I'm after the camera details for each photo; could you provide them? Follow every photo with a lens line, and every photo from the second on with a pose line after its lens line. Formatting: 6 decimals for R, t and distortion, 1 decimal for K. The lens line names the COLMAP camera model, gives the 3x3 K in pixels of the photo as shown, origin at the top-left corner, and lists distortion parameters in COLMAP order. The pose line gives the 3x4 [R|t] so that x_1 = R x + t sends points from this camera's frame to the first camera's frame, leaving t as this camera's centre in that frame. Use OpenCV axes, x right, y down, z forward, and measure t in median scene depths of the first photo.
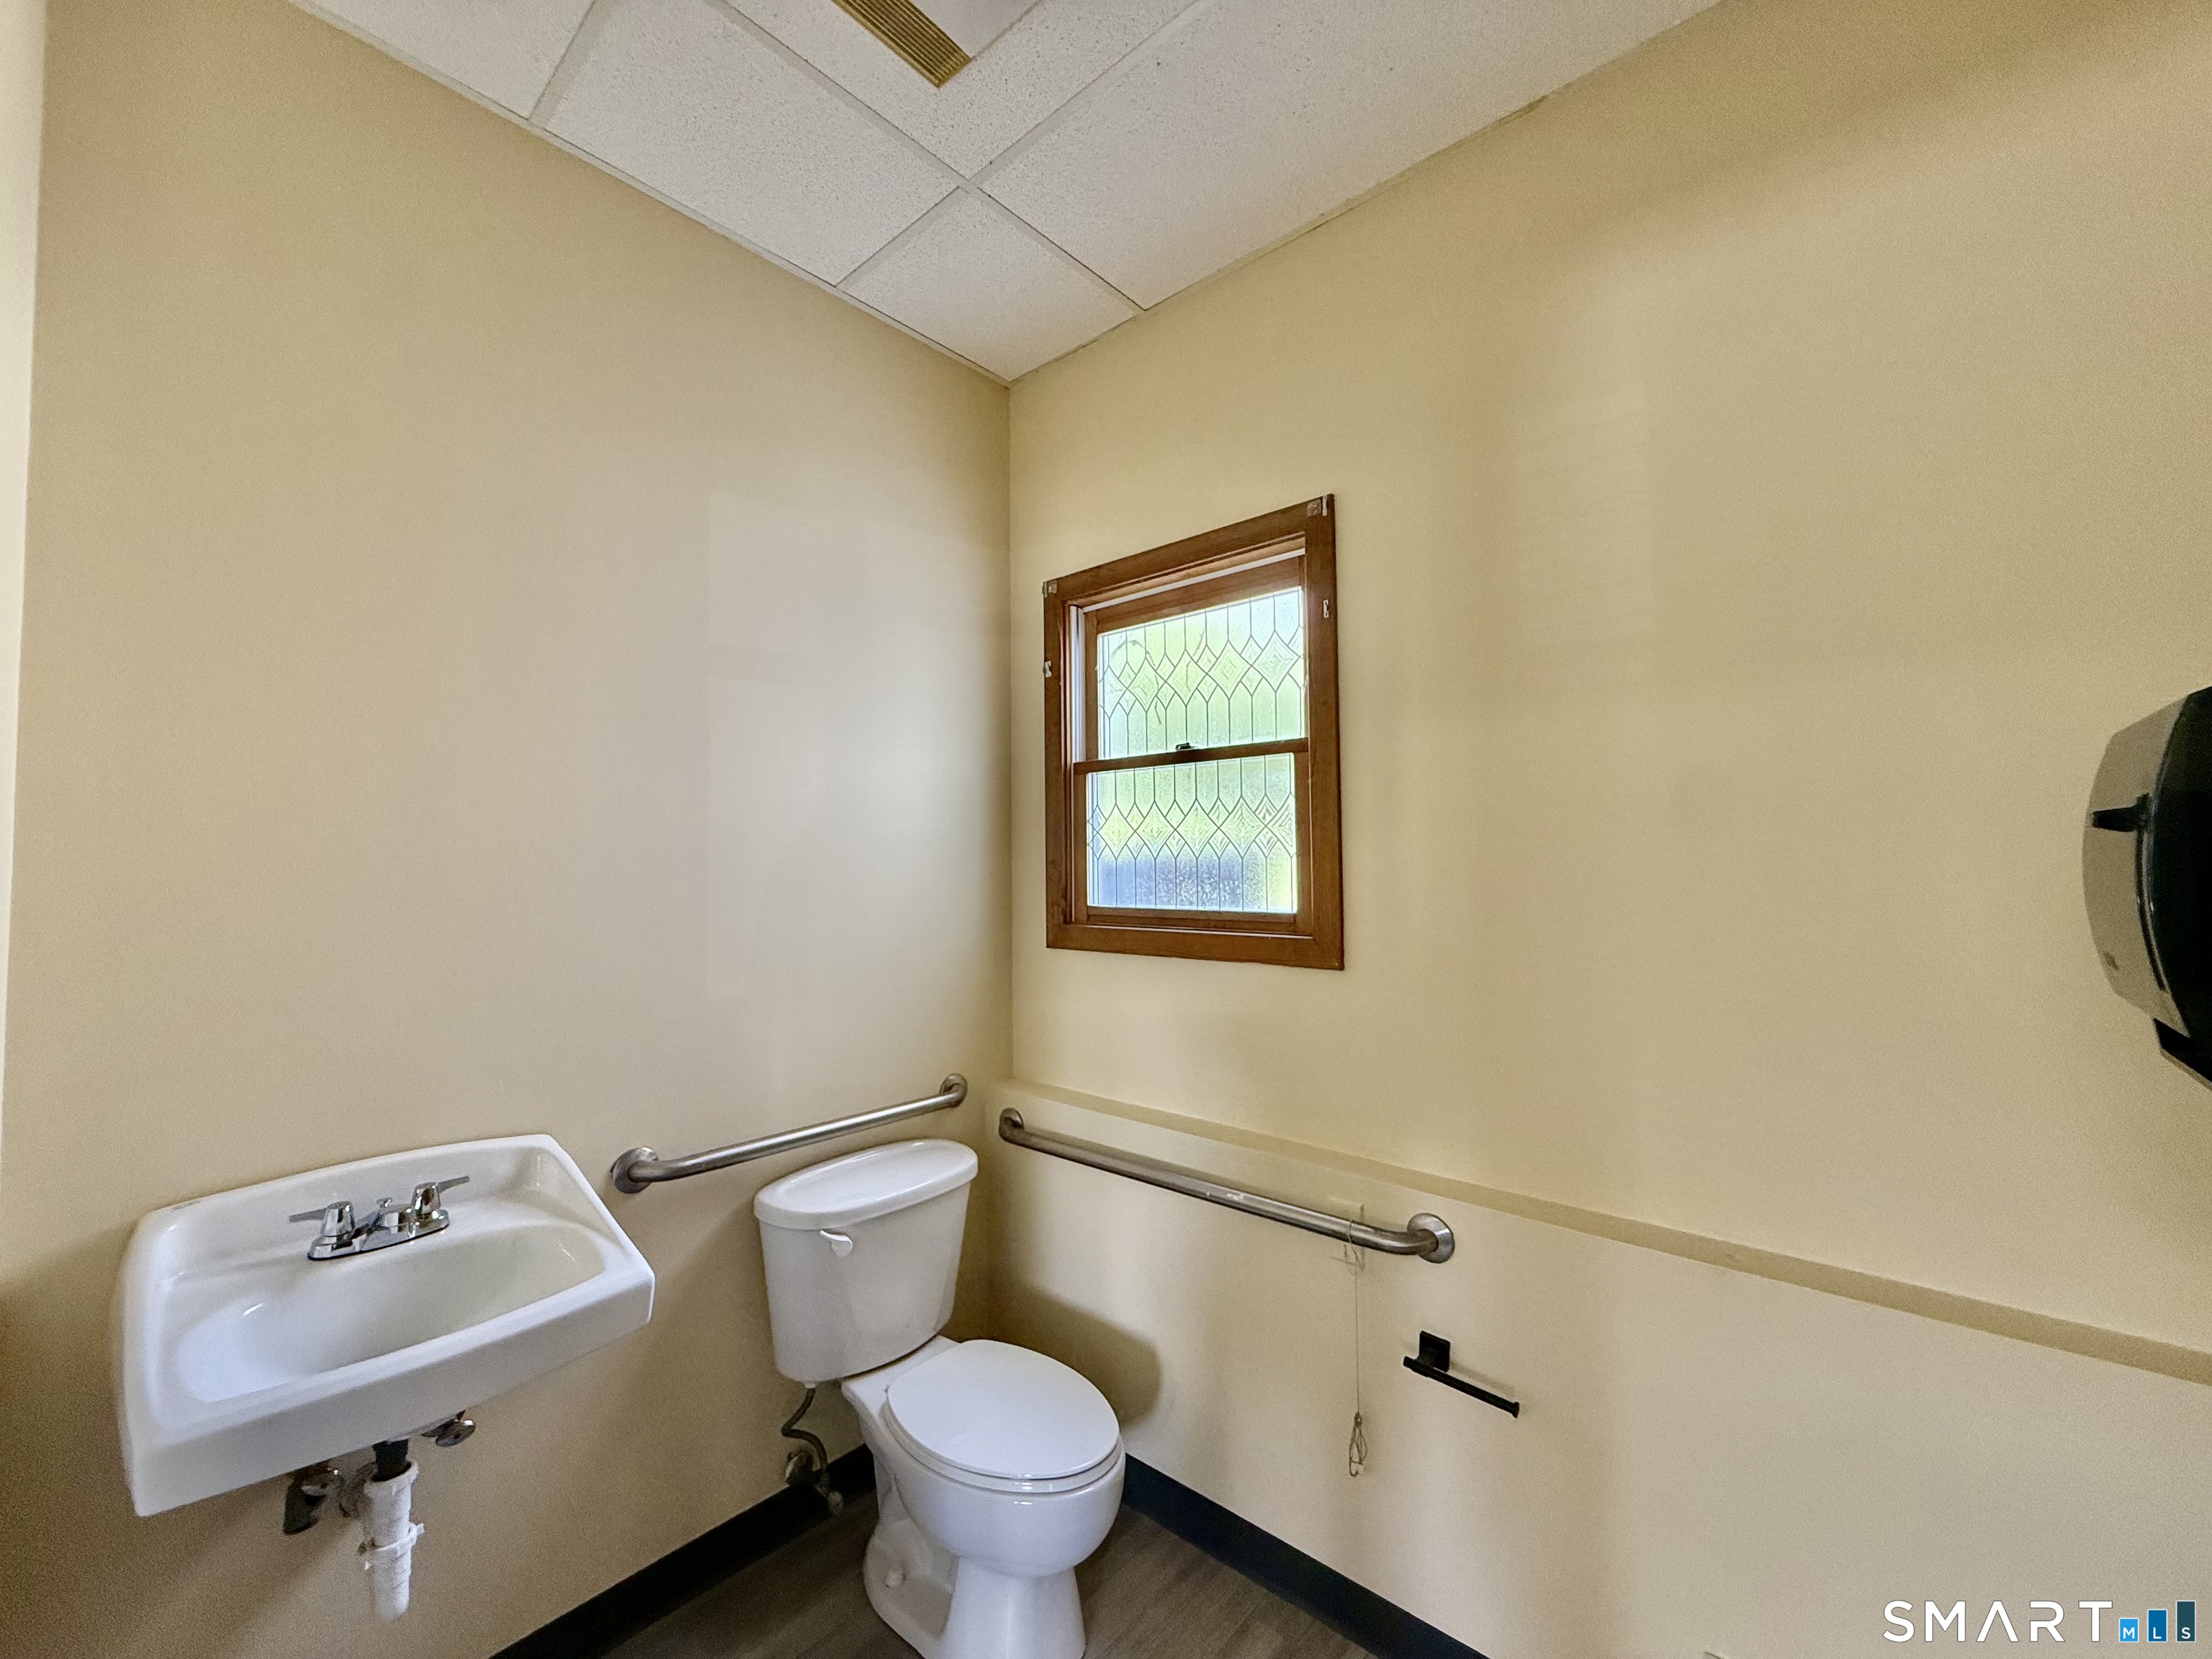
lens RADIAL K [[878.6, 0, 1105.0], [0, 878.6, 831.9], [0, 0, 1]] dist [0.000761, -0.000147]
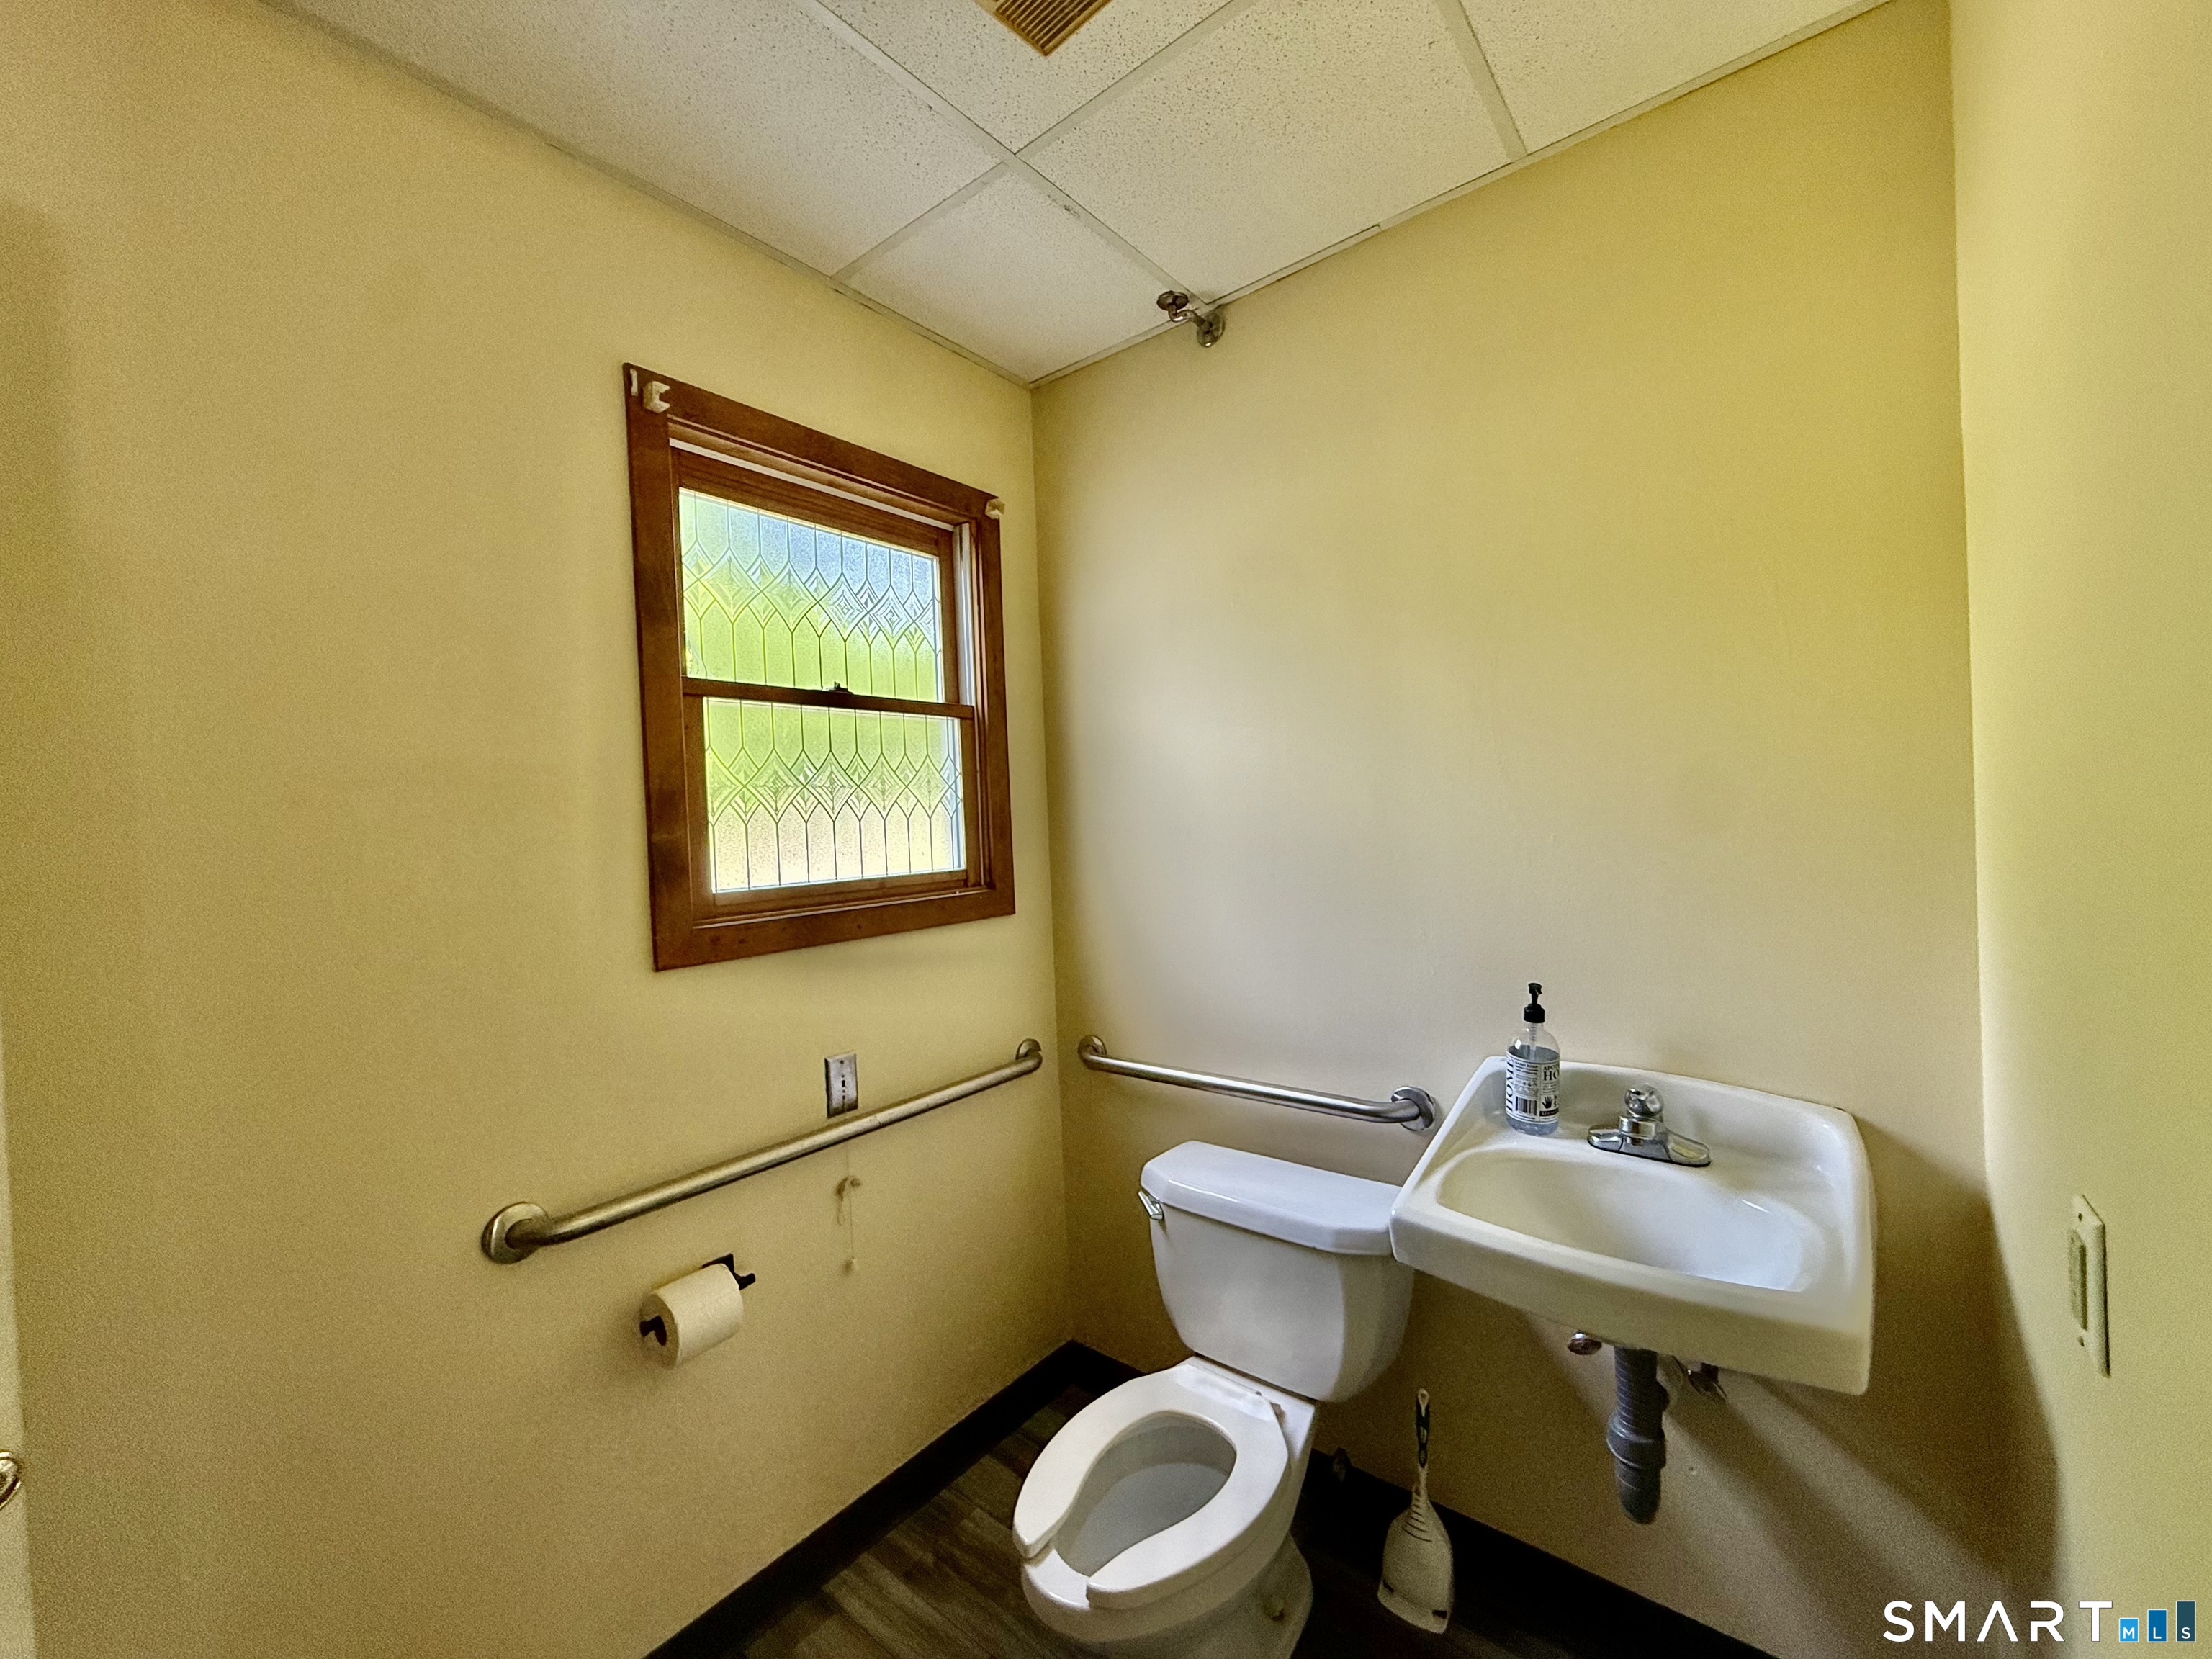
lens RADIAL K [[878.6, 0, 1105.0], [0, 878.6, 831.9], [0, 0, 1]] dist [0.000761, -0.000147]
pose [[-0.066554, -0.027953, 0.997391, -0.768618], [-0.018465, 0.999471, 0.026779, 0.013040], [-0.997612, -0.016635, -0.067035, 0.800452]]
